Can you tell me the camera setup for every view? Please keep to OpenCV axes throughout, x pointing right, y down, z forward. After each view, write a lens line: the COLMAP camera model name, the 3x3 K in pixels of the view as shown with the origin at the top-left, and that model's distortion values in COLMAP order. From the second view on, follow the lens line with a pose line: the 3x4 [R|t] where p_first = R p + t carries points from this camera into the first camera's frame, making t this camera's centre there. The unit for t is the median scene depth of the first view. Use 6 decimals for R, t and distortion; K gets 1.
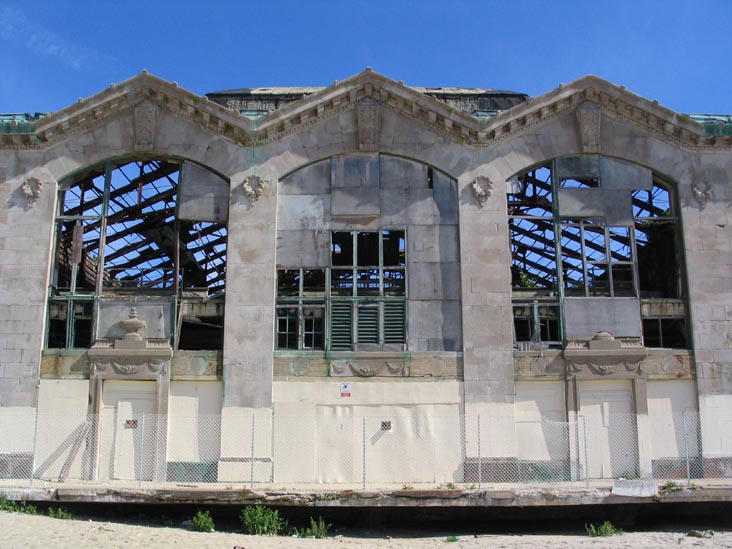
lens RADIAL K [[788.1, 0, 366.0], [0, 788.1, 274.5], [0, 0, 1]] dist [-0.190711, 0.227829]
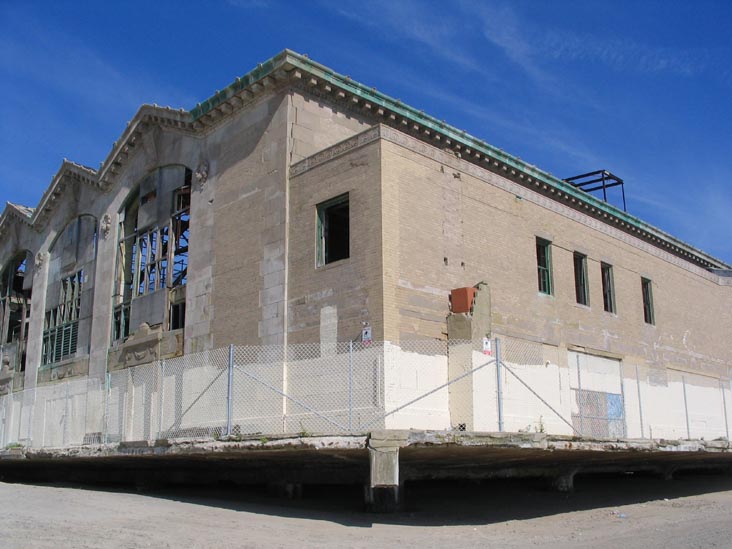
lens RADIAL K [[788.1, 0, 366.0], [0, 788.1, 274.5], [0, 0, 1]] dist [-0.190711, 0.227829]
pose [[0.664807, -0.188336, -0.722884, 1.380421], [0.170505, 0.980409, -0.098624, 0.174778], [0.727296, -0.057689, 0.683895, 0.451781]]
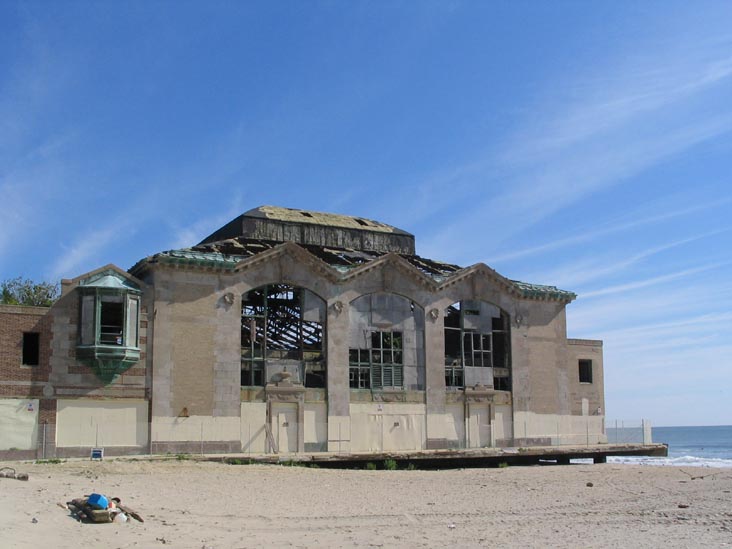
lens RADIAL K [[805.8, 0, 366.5], [0, 805.8, 305.4], [0, 0, 1]] dist [-0.201762, 0.304666]
pose [[0.888604, 0.065245, 0.454012, -1.052826], [-0.098690, 0.993845, 0.050334, -0.233850], [-0.447933, -0.089533, 0.889573, -0.896850]]
